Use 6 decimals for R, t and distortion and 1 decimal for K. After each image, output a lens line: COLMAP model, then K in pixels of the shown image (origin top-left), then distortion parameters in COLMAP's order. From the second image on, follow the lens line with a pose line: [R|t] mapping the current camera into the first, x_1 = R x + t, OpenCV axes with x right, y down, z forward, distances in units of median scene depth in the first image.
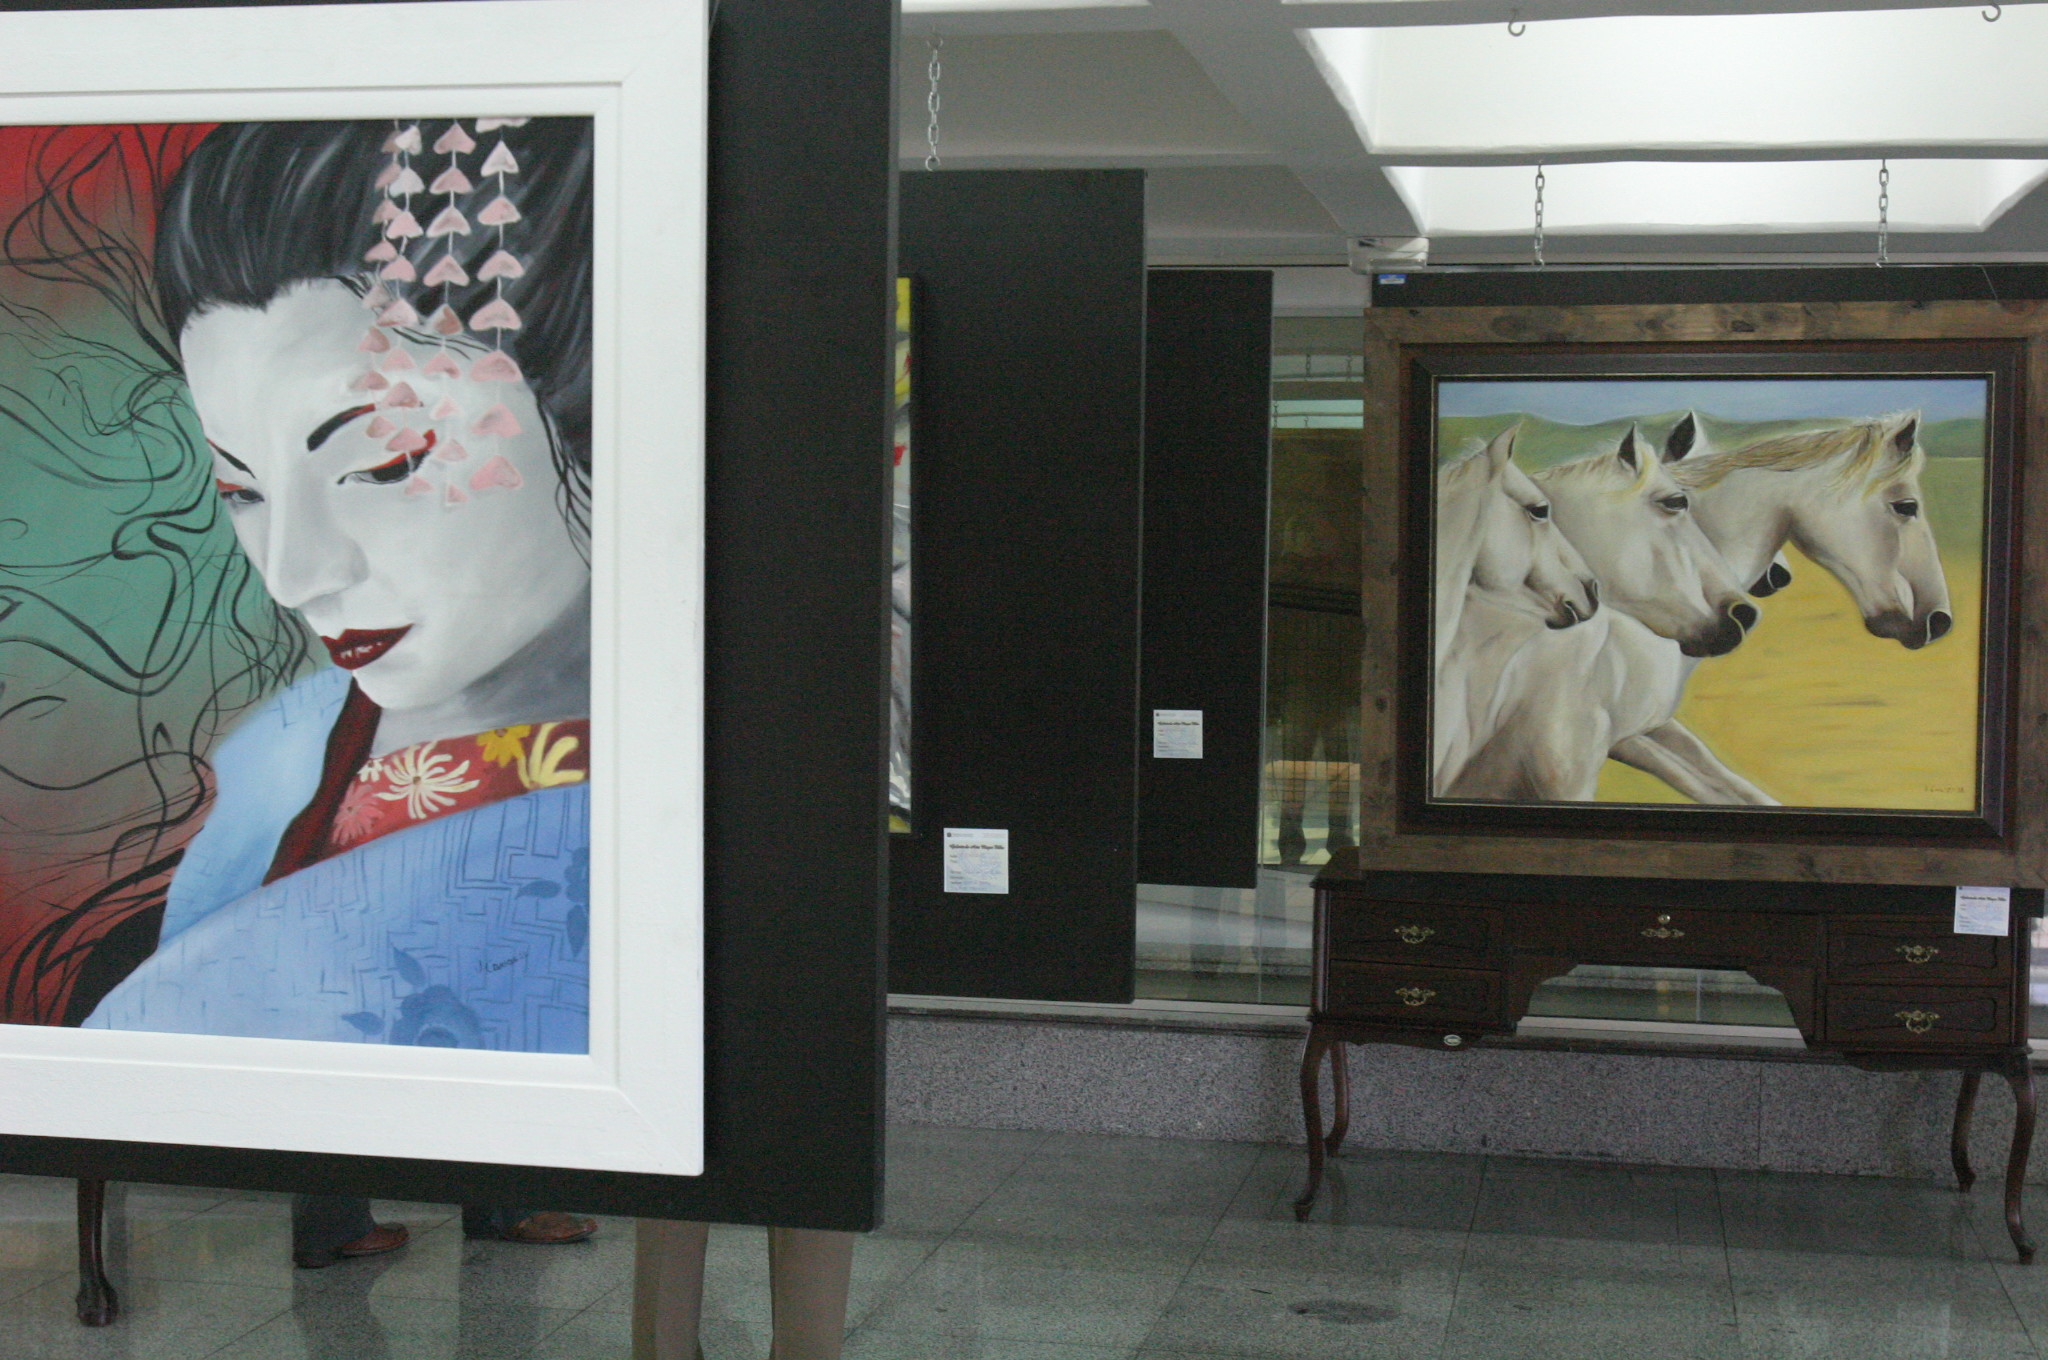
lens RADIAL K [[2953.3, 0, 1022.4], [0, 2953.3, 687.3], [0, 0, 1]] dist [0.078245, 0.000000]
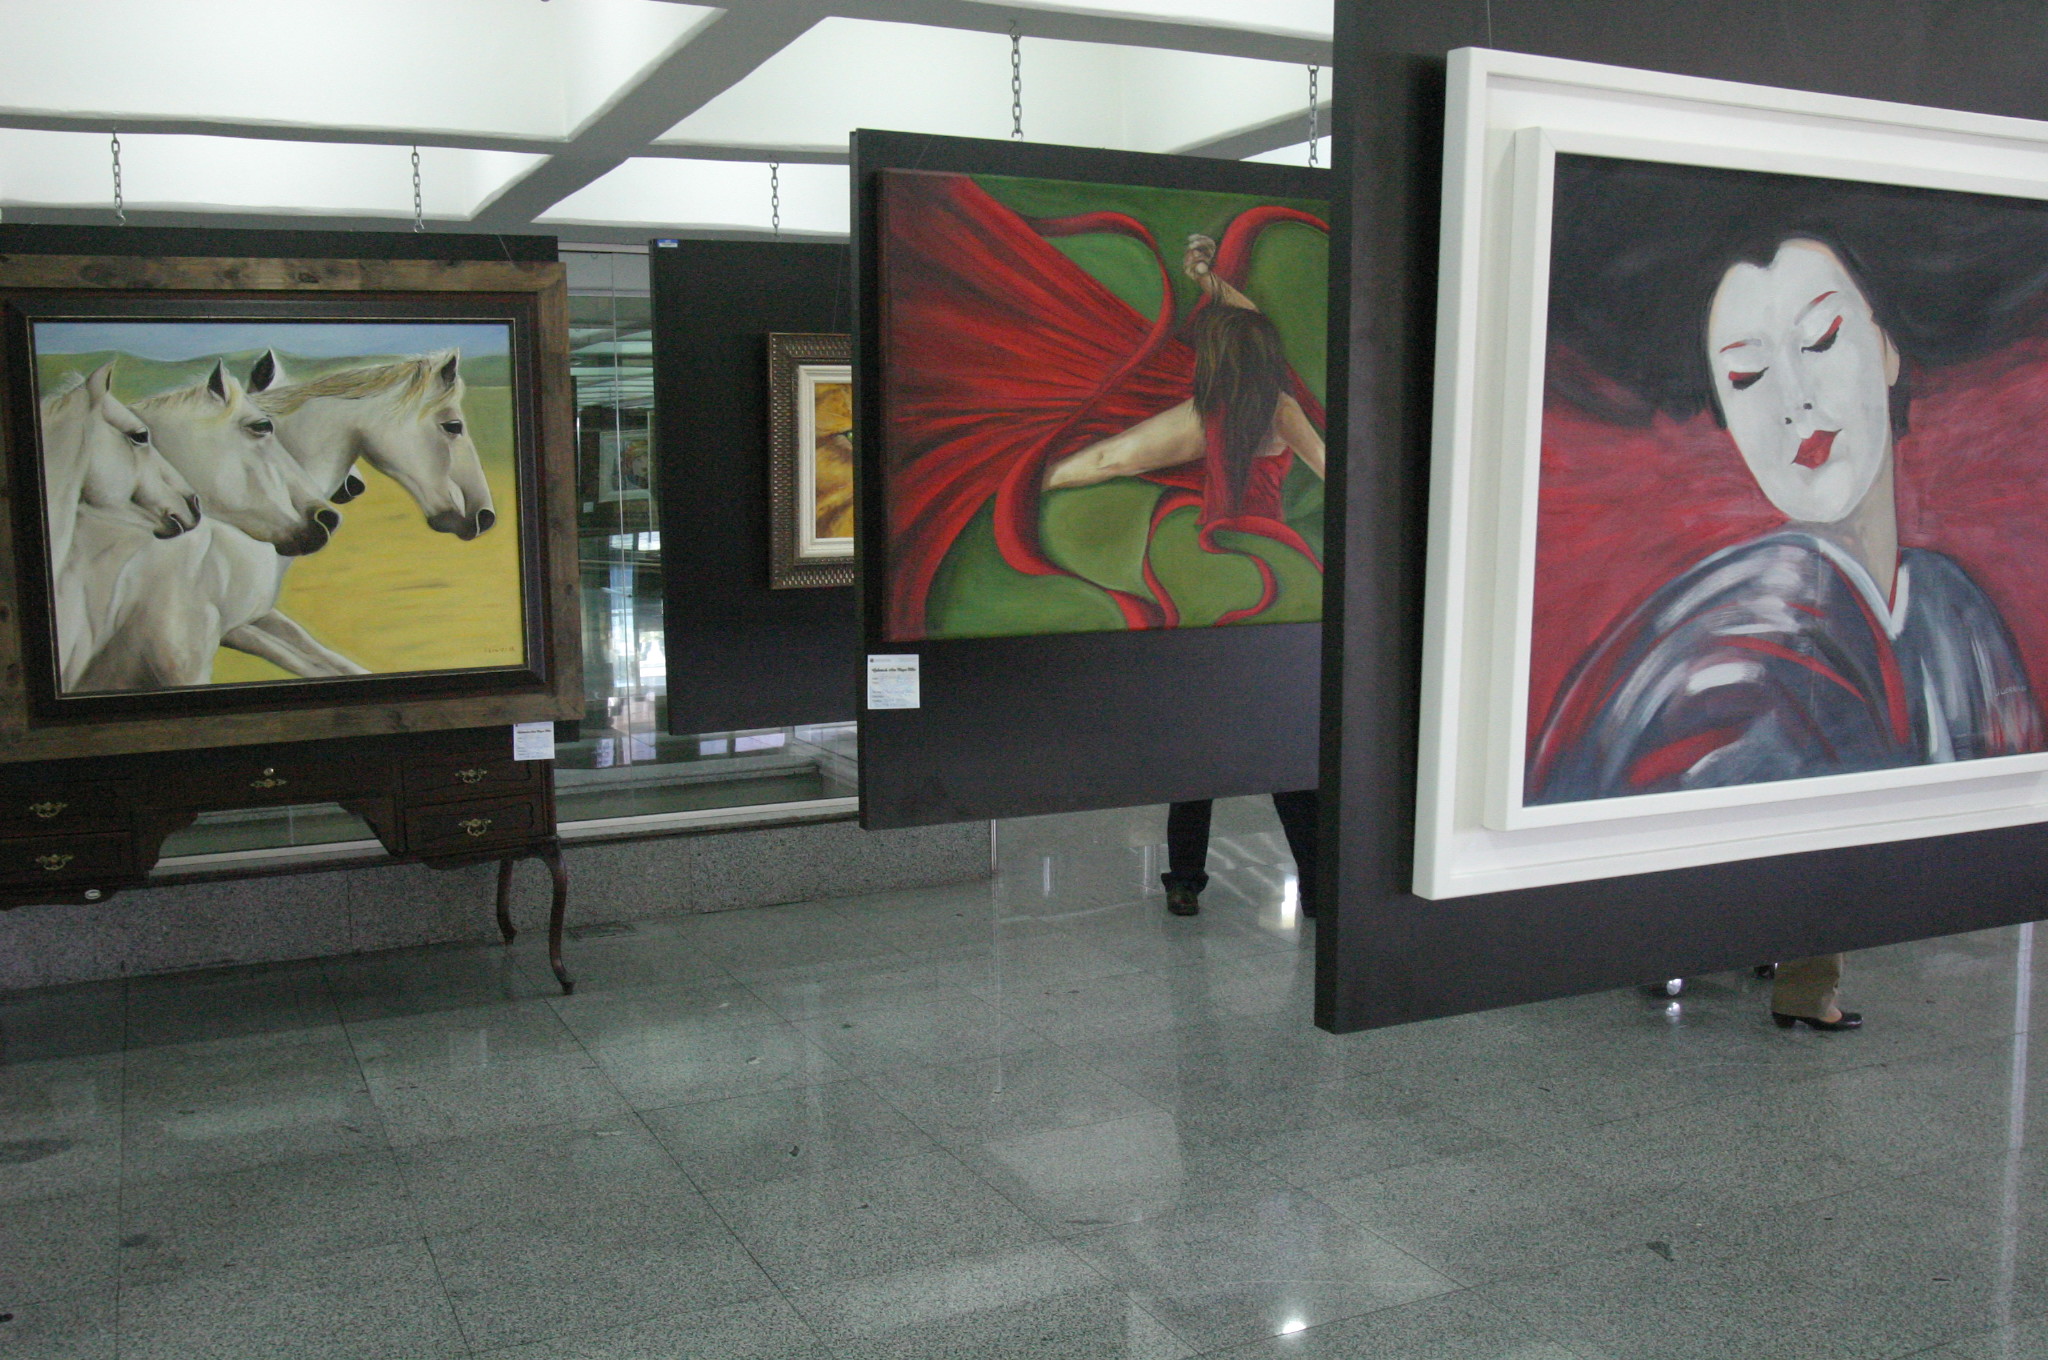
lens RADIAL K [[1896.1, 0, 1029.2], [0, 1896.1, 685.7], [0, 0, 1]] dist [-0.048501, 0.000000]
pose [[0.797195, -0.093756, 0.596397, 0.007076], [0.056176, 0.995102, 0.081345, -0.003112], [-0.601103, -0.031345, 0.798557, 0.210165]]
